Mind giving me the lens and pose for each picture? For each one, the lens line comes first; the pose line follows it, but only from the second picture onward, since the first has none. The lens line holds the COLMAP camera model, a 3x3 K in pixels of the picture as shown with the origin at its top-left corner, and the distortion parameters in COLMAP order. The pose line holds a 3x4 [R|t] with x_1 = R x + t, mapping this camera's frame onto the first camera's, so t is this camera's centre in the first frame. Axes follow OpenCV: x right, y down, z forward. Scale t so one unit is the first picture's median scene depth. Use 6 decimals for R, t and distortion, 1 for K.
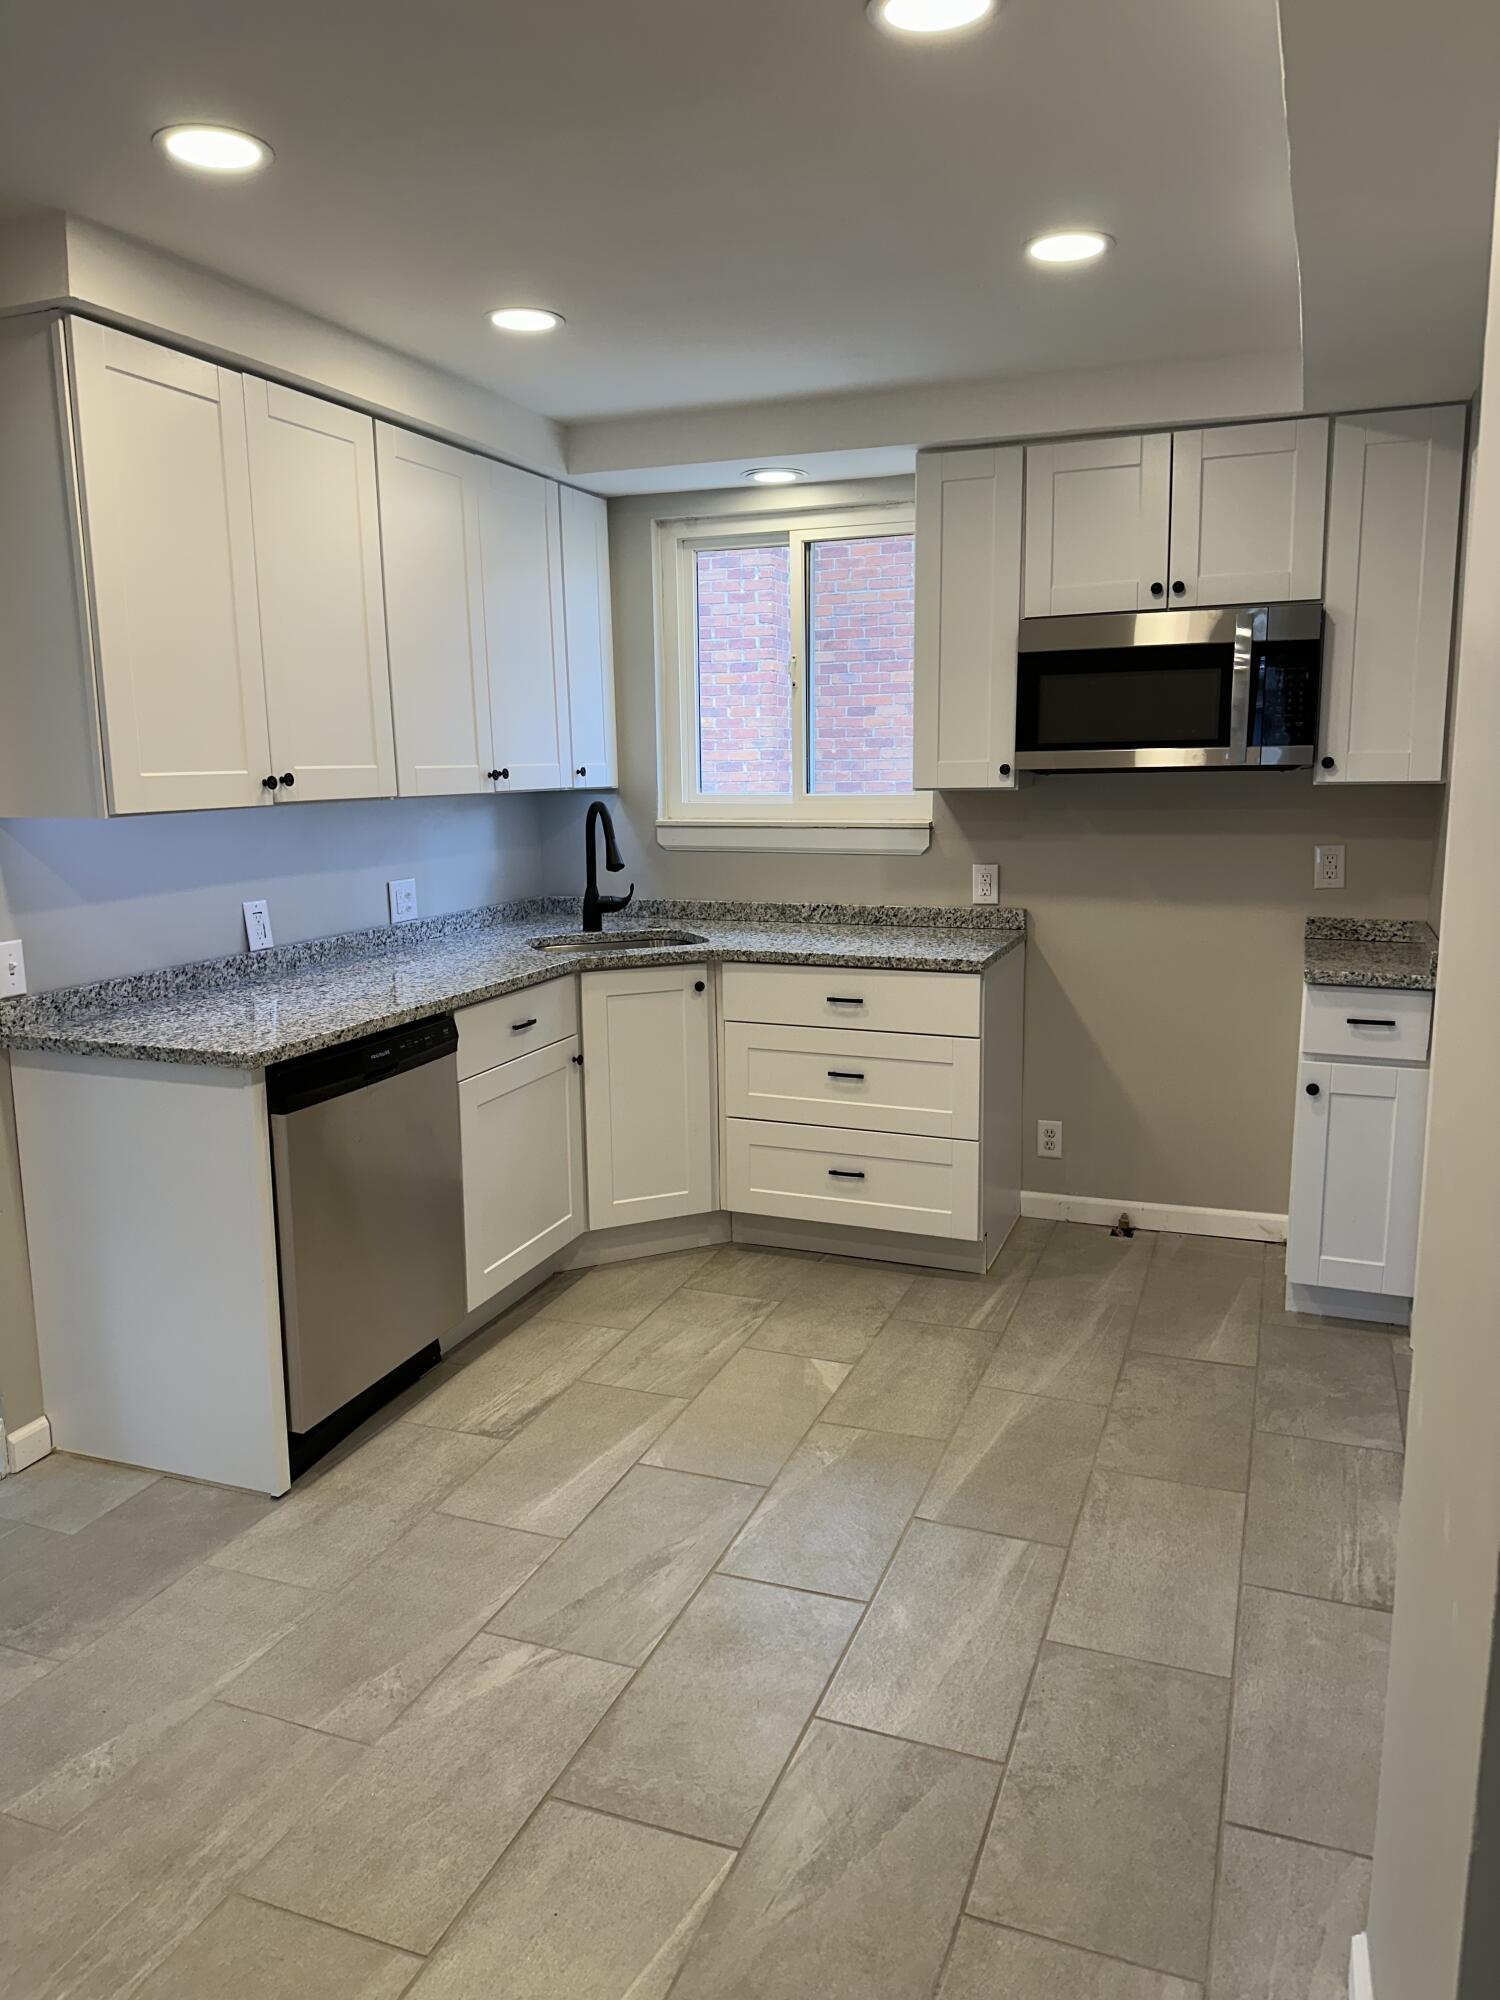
lens RADIAL K [[1399.1, 0, 749.4], [0, 1399.1, 998.4], [0, 0, 1]] dist [0.035811, -0.030994]
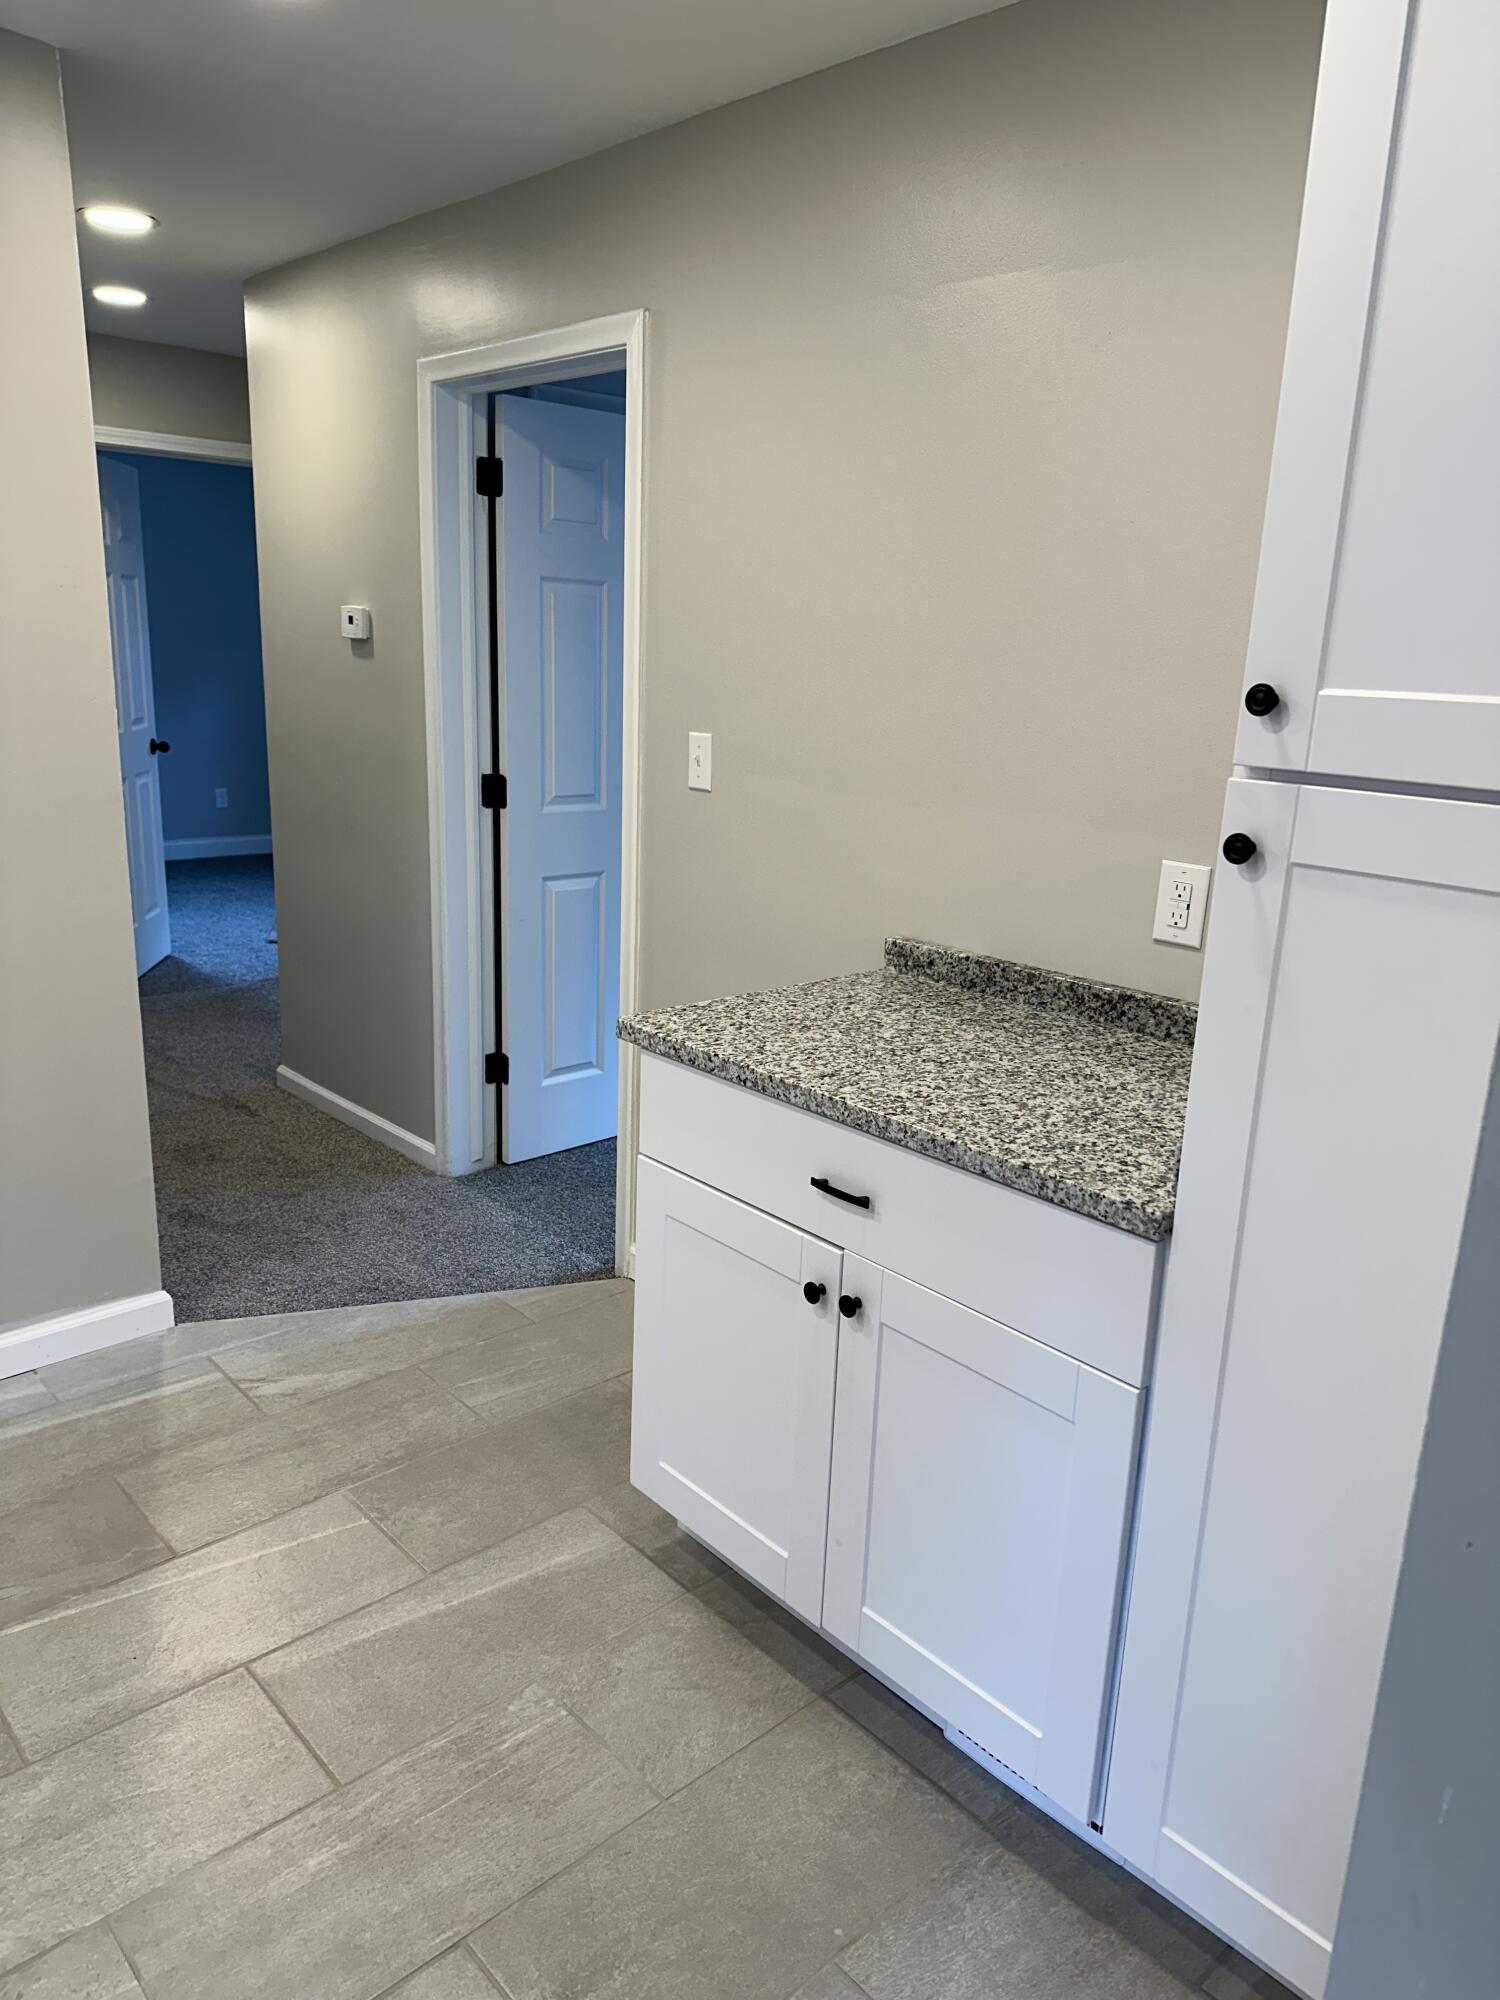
lens RADIAL K [[1399.1, 0, 753.0], [0, 1399.1, 1005.2], [0, 0, 1]] dist [0.035811, -0.030994]
pose [[-0.896615, -0.137241, 0.421007, -0.553286], [0.046989, 0.915903, 0.398640, -0.150831], [-0.440311, 0.377209, -0.814764, 0.838915]]
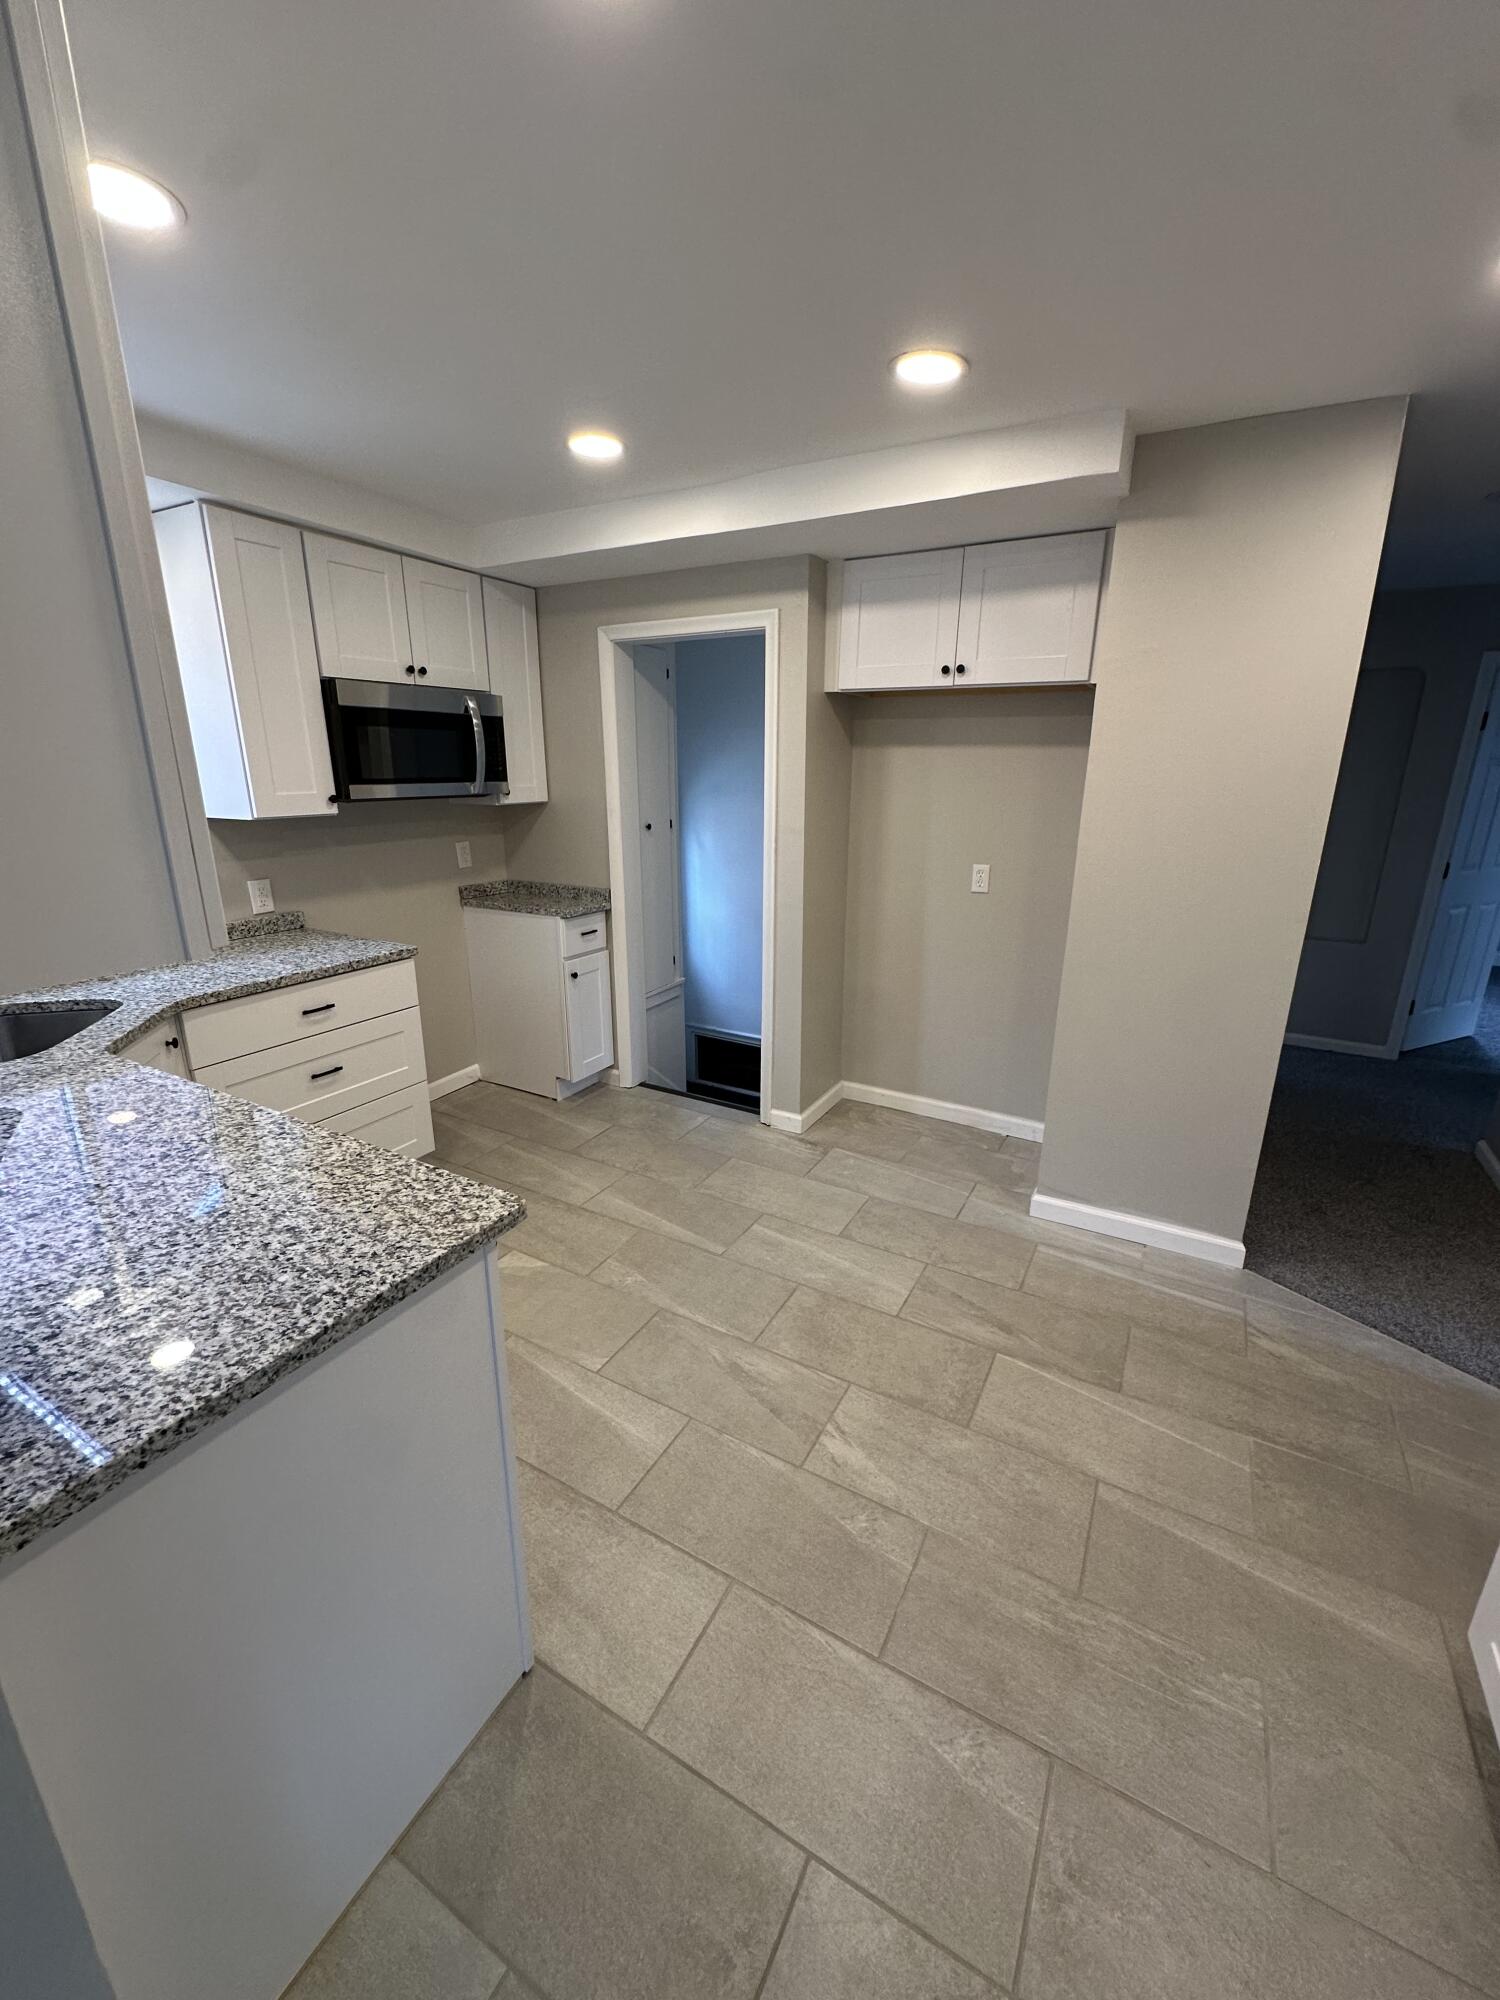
lens RADIAL K [[794.2, 0, 756.2], [0, 794.2, 1007.6], [0, 0, 1]] dist [-0.003173, 0.000189]
pose [[0.138130, -0.275655, 0.951280, -0.583397], [0.163629, 0.953640, 0.252579, -0.122699], [-0.976804, 0.120768, 0.176831, 0.628083]]
